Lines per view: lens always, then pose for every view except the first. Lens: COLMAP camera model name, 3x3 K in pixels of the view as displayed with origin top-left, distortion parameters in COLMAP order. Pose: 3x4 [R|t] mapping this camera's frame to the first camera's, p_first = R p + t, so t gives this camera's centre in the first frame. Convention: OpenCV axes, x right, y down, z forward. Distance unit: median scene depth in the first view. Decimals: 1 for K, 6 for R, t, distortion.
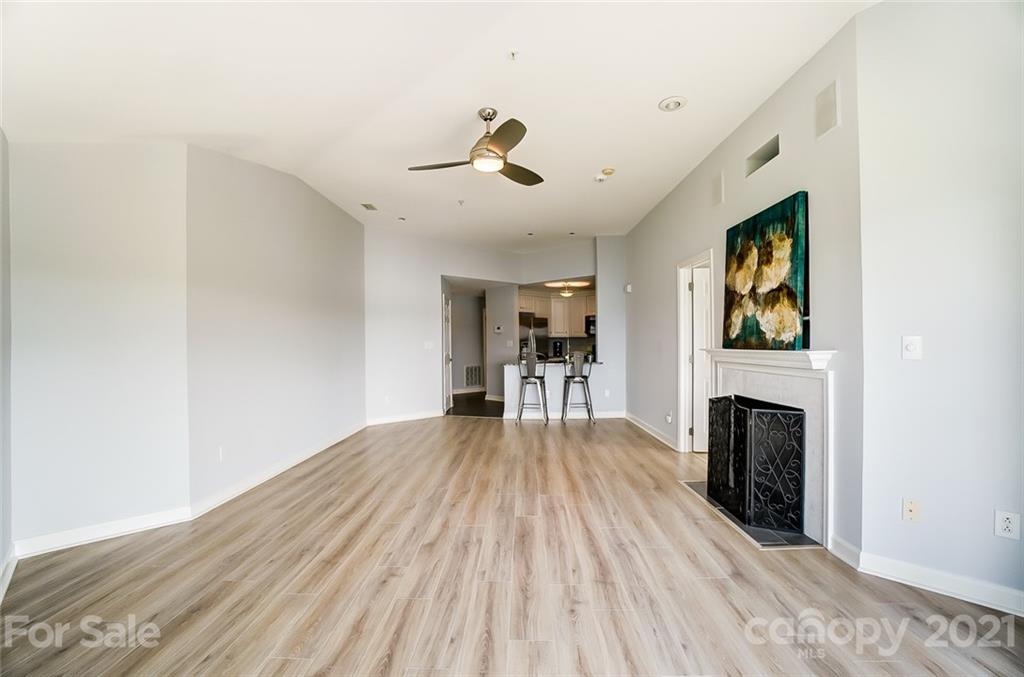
lens RADIAL K [[455.5, 0, 508.0], [0, 455.5, 344.0], [0, 0, 1]] dist [-0.069380, 0.026387]
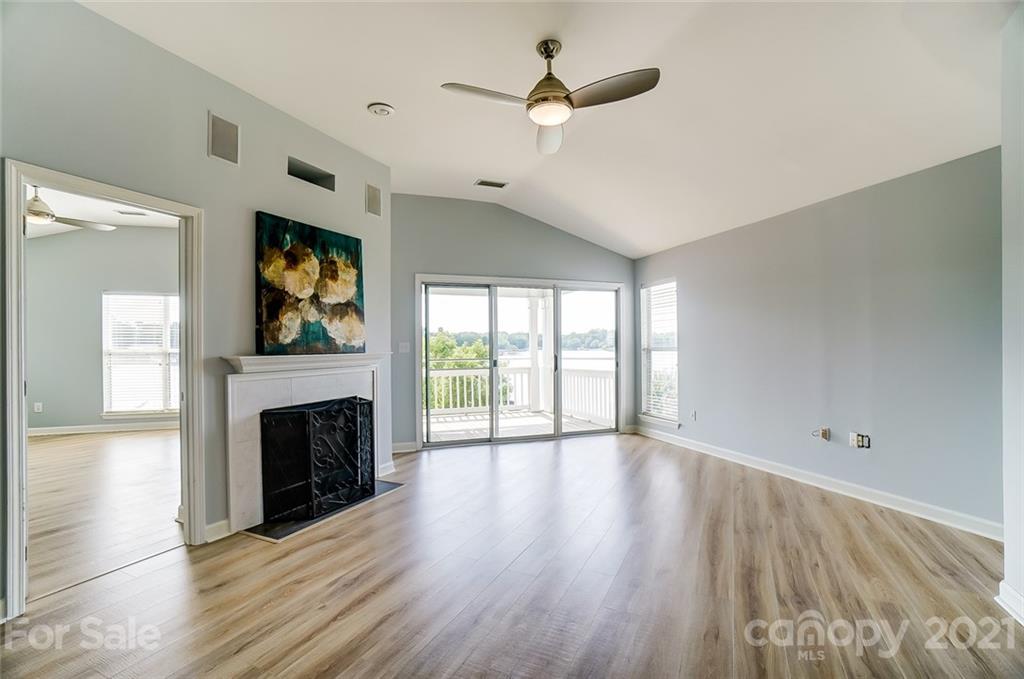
lens RADIAL K [[455.5, 0, 508.0], [0, 455.5, 345.0], [0, 0, 1]] dist [-0.069380, 0.026387]
pose [[-0.910731, 0.015024, 0.412727, -0.310947], [0.016195, 0.999869, -0.000662, -0.001447], [-0.412683, 0.006082, -0.910854, 1.870883]]
